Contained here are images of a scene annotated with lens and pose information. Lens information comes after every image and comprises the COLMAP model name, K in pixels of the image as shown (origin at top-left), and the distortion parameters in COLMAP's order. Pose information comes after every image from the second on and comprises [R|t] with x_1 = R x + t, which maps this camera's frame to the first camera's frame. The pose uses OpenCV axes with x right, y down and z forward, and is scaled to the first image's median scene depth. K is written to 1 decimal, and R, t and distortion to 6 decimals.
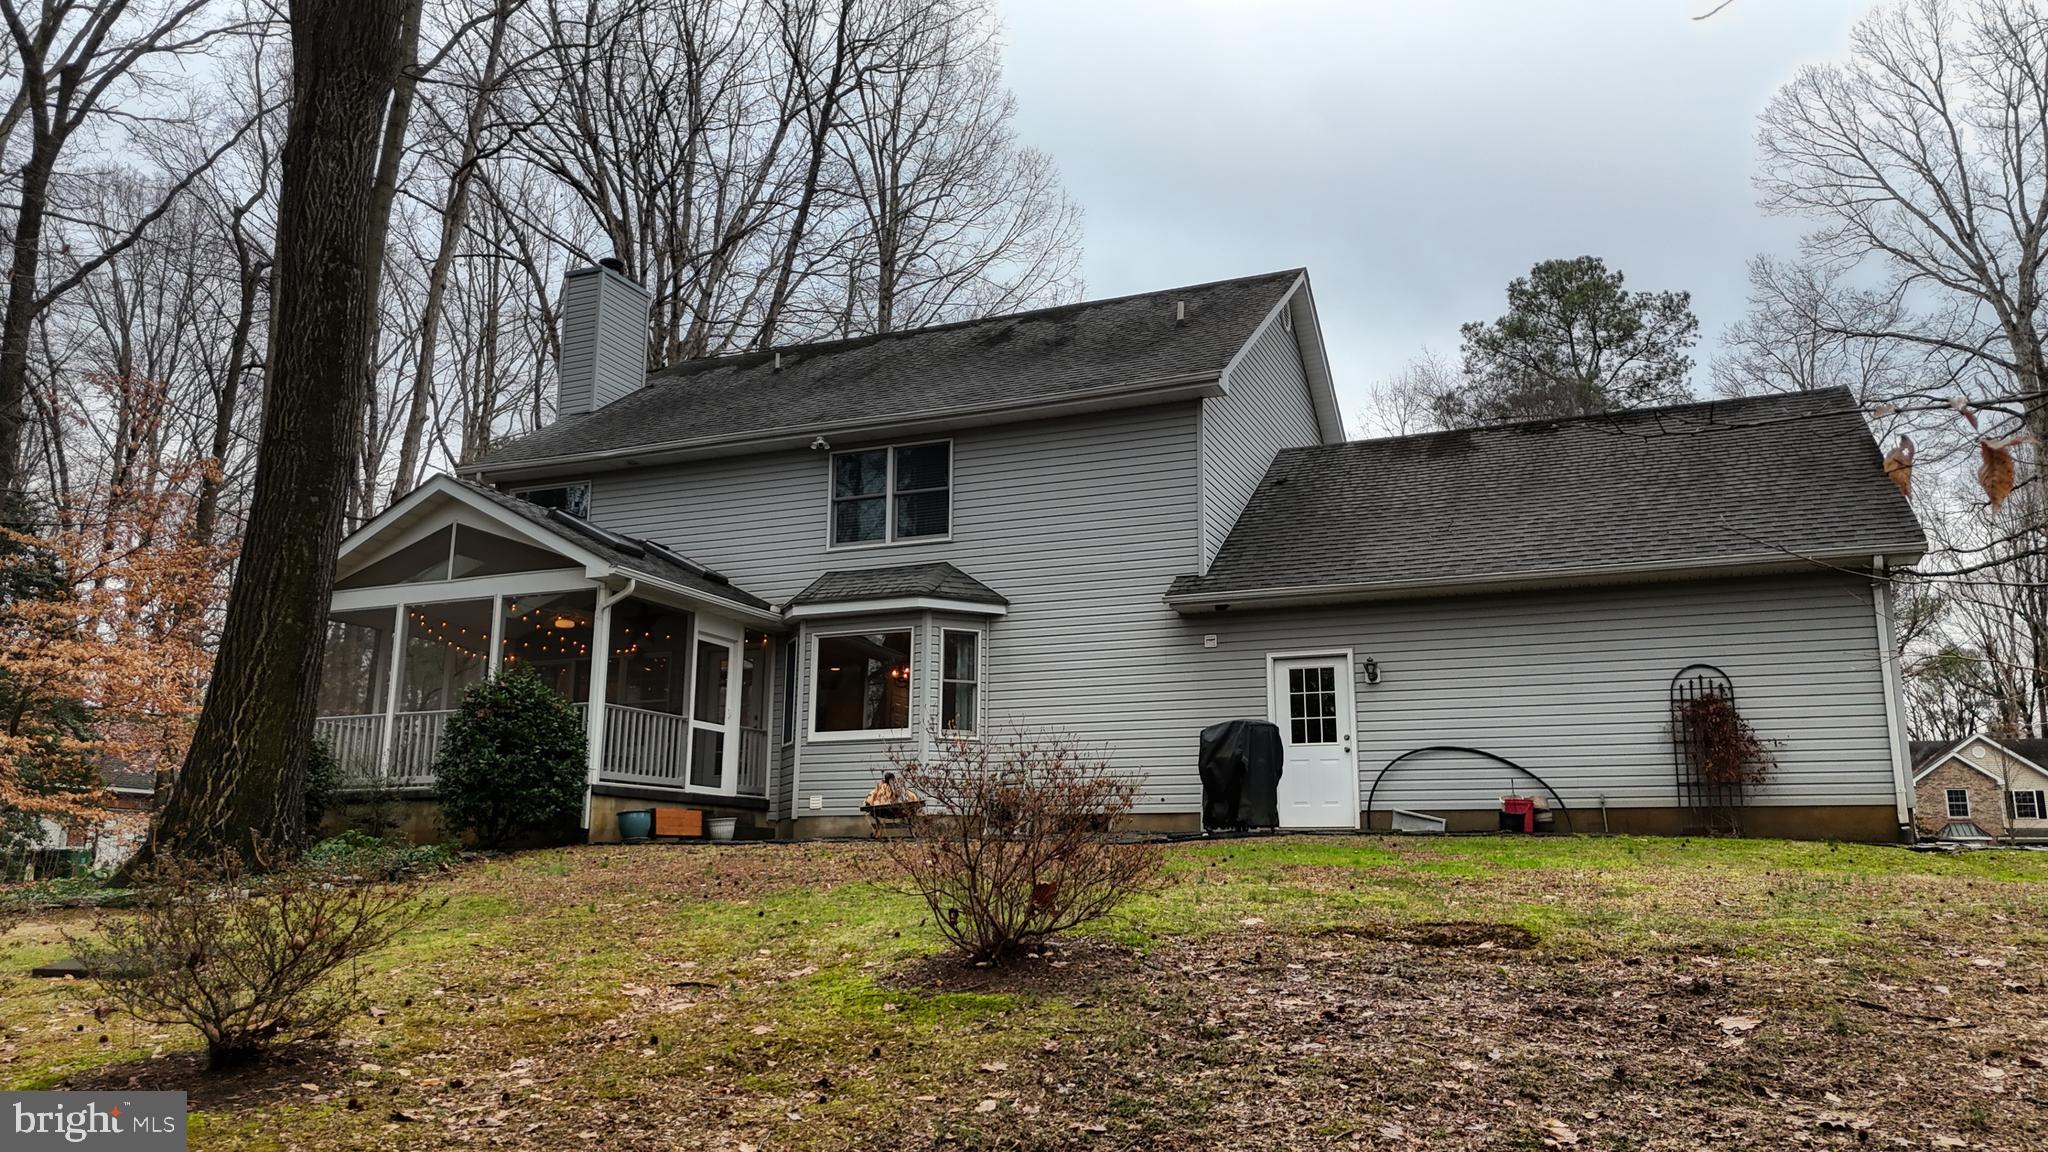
lens RADIAL K [[1503.9, 0, 1038.7], [0, 1503.9, 565.2], [0, 0, 1]] dist [0.072258, -0.048077]
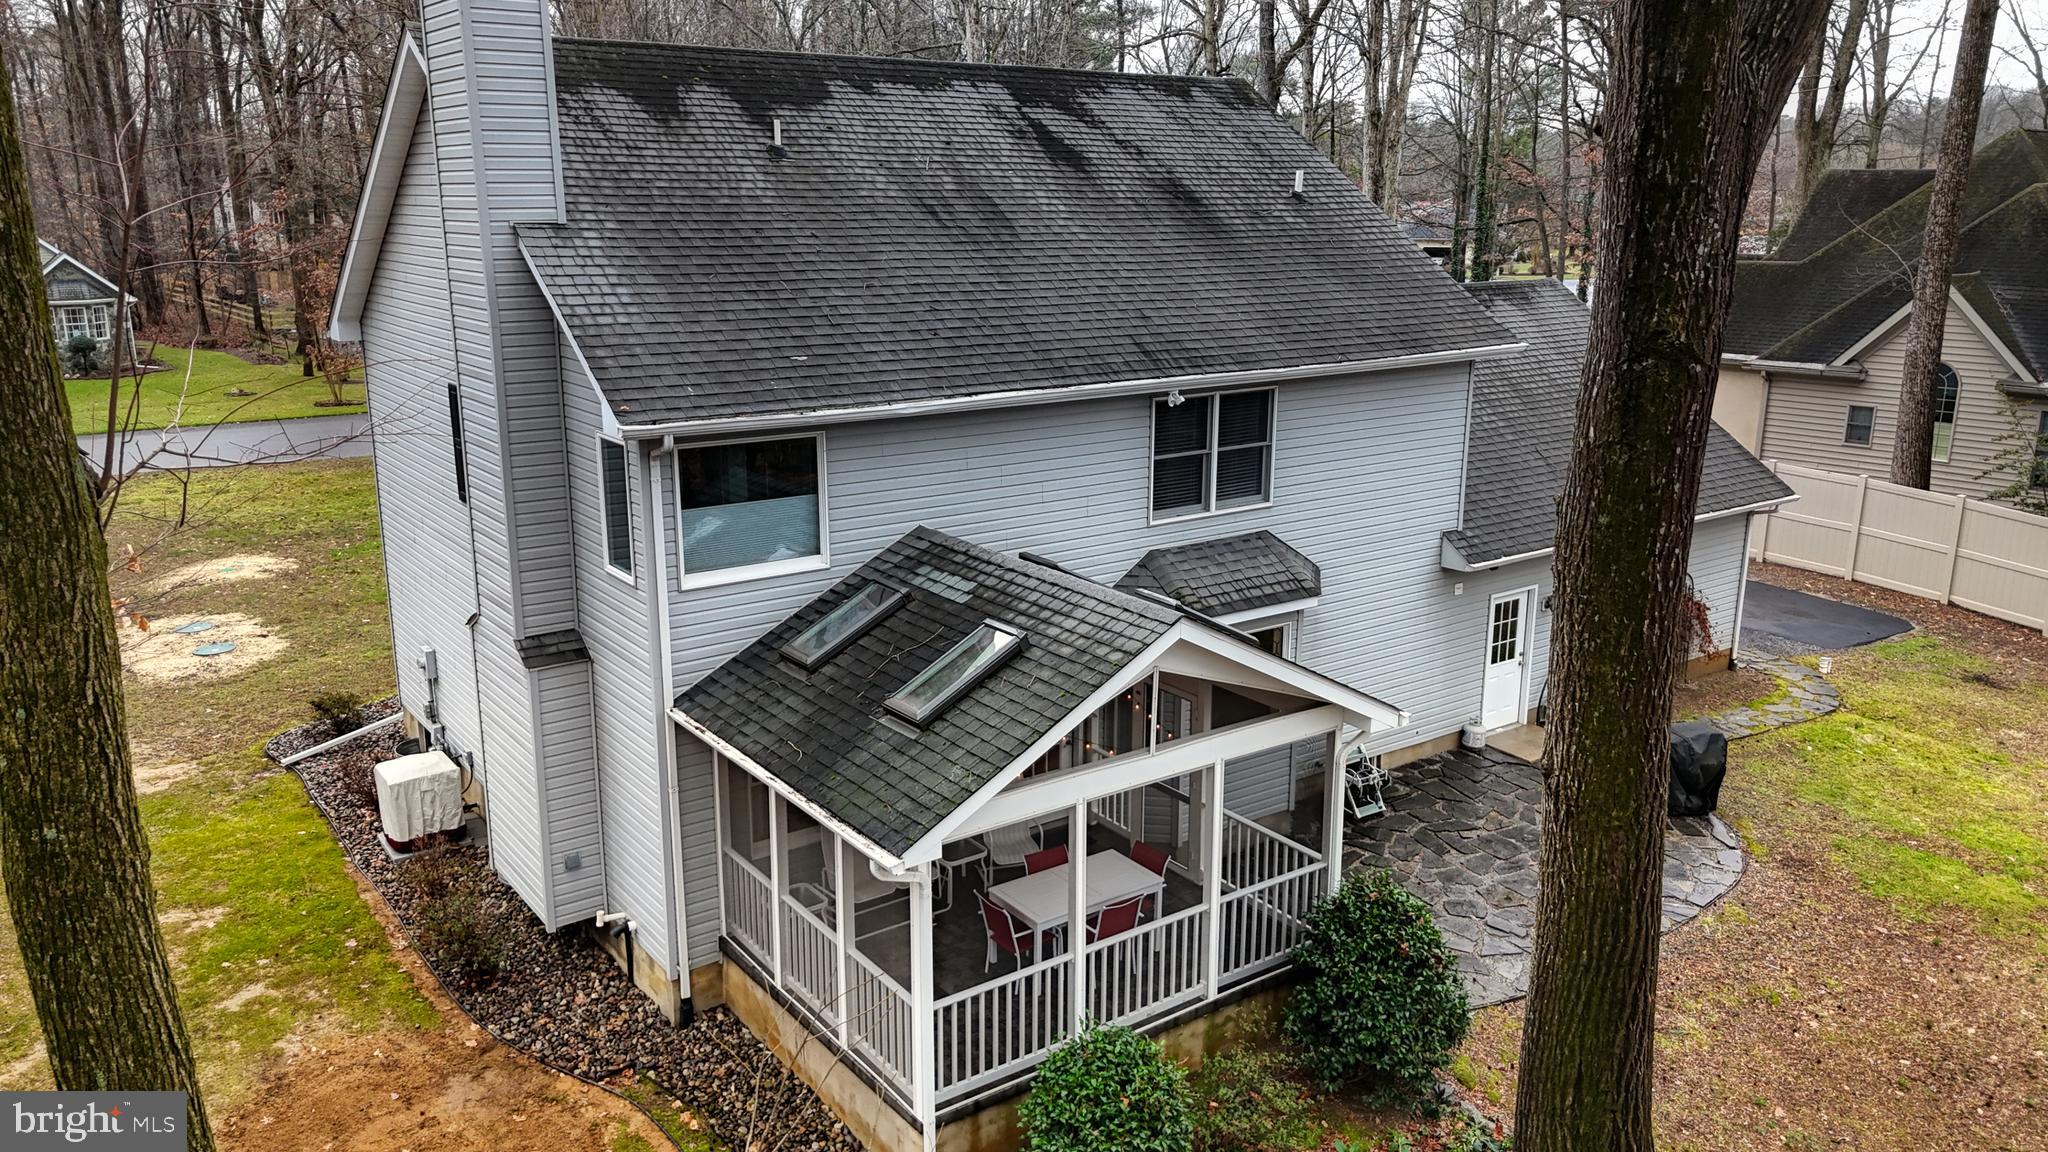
lens RADIAL K [[1503.9, 0, 1015.9], [0, 1503.9, 566.4], [0, 0, 1]] dist [0.072258, -0.048077]
pose [[0.531637, -0.210914, 0.820291, -0.993882], [-0.185816, 0.915858, 0.355915, -0.308386], [-0.826338, -0.341641, 0.447713, 0.800461]]
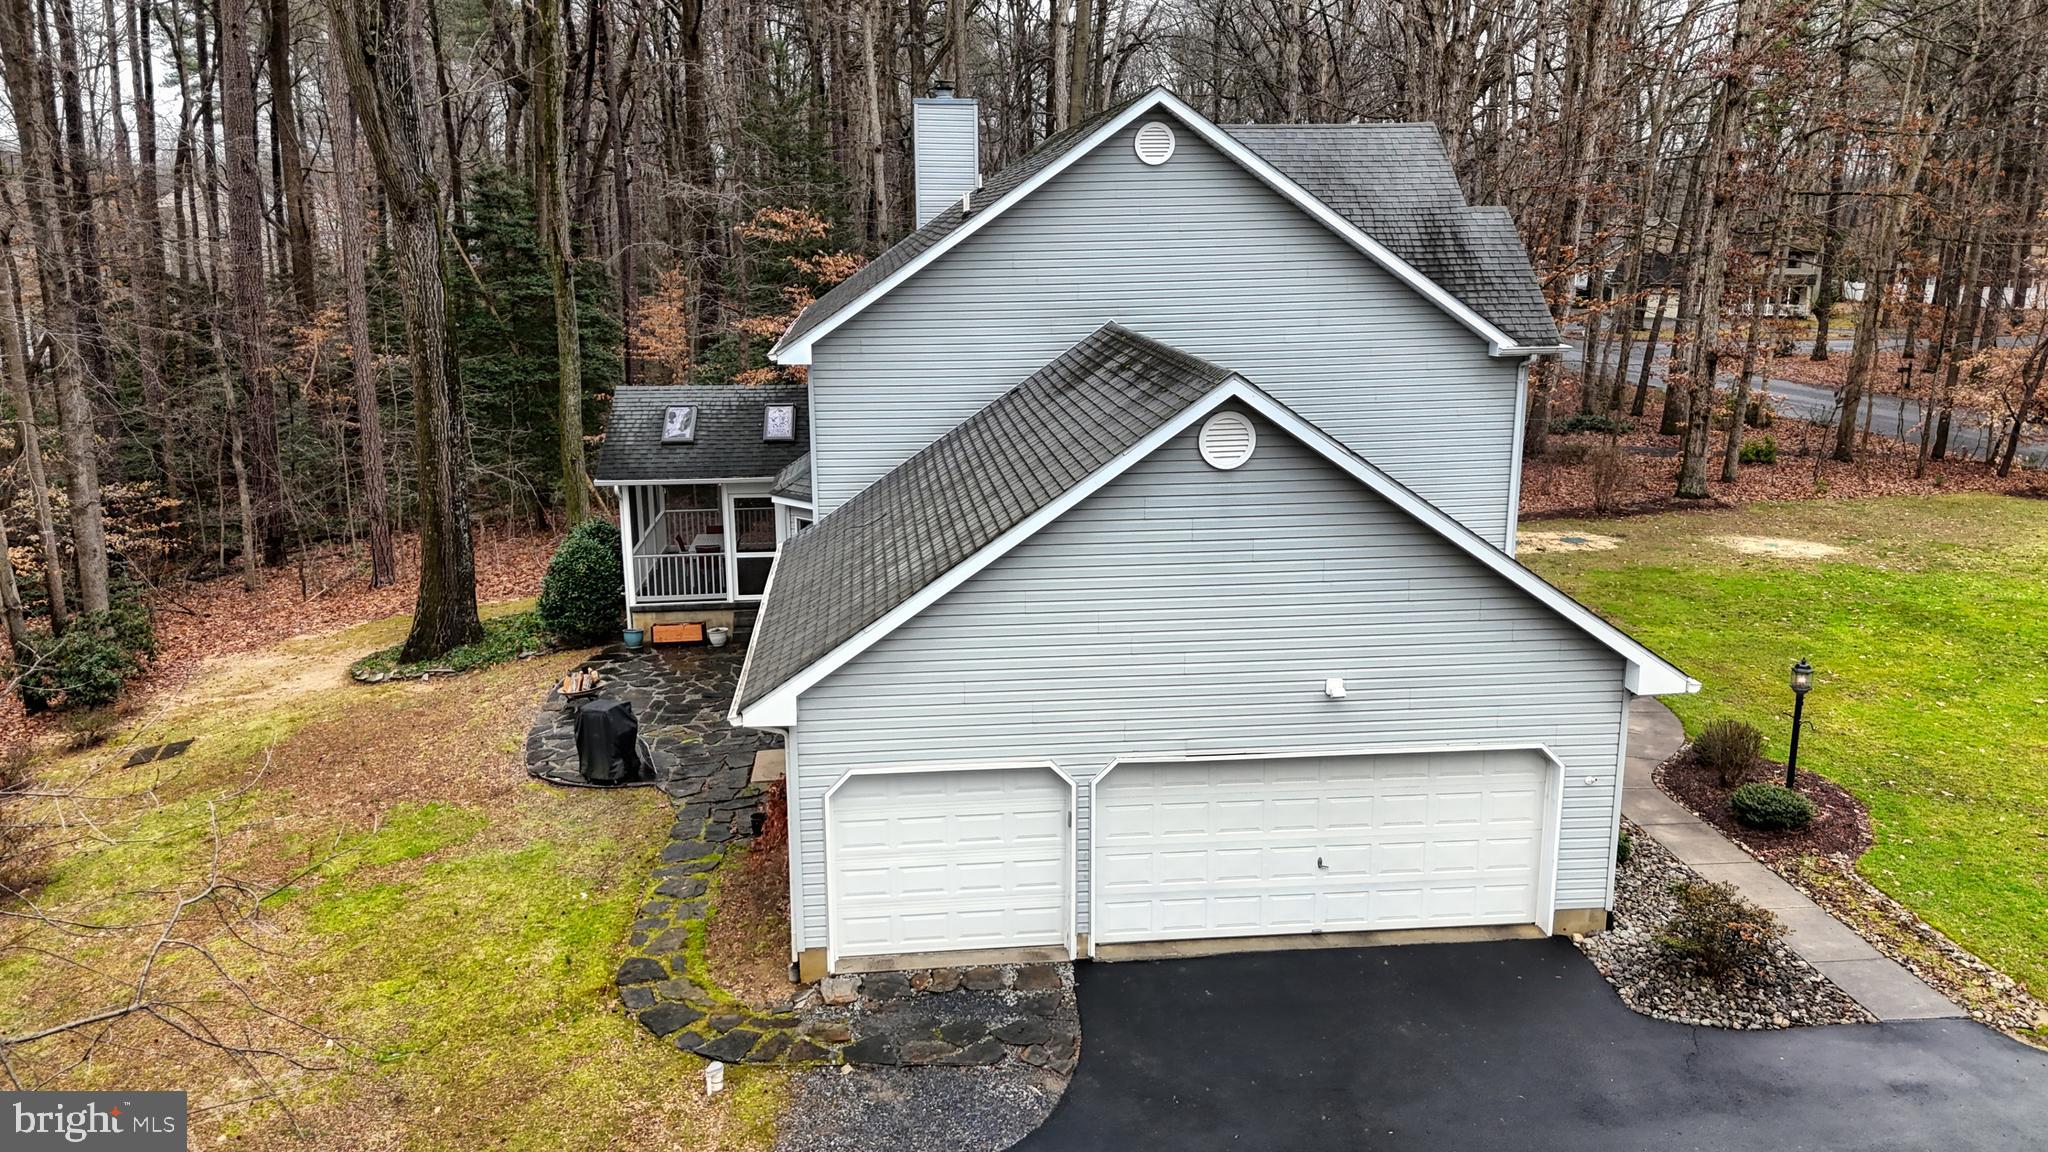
lens RADIAL K [[1503.9, 0, 1021.9], [0, 1503.9, 572.5], [0, 0, 1]] dist [0.072258, -0.048077]
pose [[0.462453, 0.191215, -0.865779, 1.235935], [0.195848, 0.930319, 0.310081, -0.295636], [0.864743, -0.312959, 0.392780, 0.701474]]
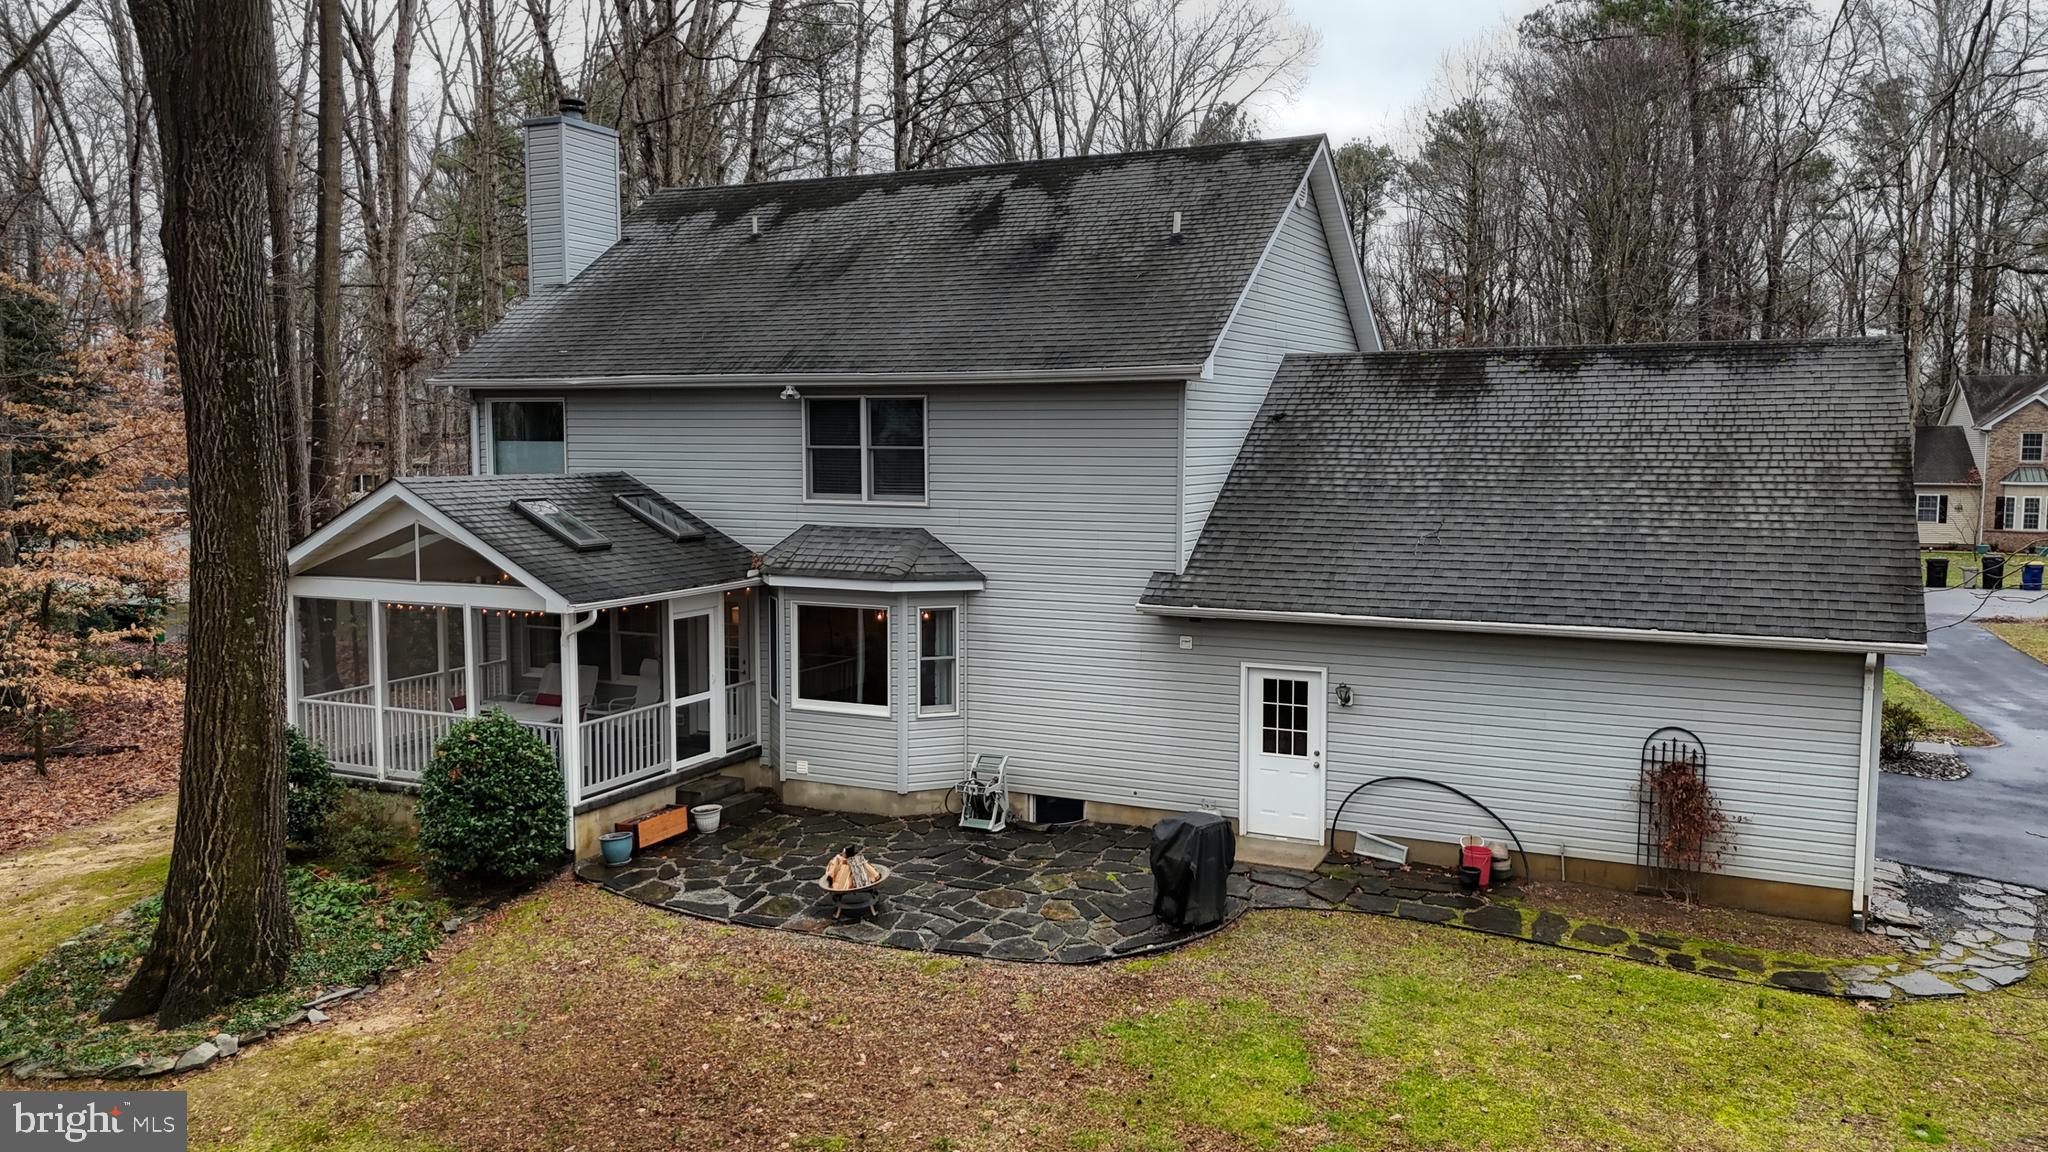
lens RADIAL K [[1503.9, 0, 1036.8], [0, 1503.9, 575.0], [0, 0, 1]] dist [0.072258, -0.048077]
pose [[0.998858, 0.000966, -0.047770, 0.065644], [0.013233, 0.955095, 0.296005, -0.292175], [0.045911, -0.296299, 0.953991, 0.073398]]
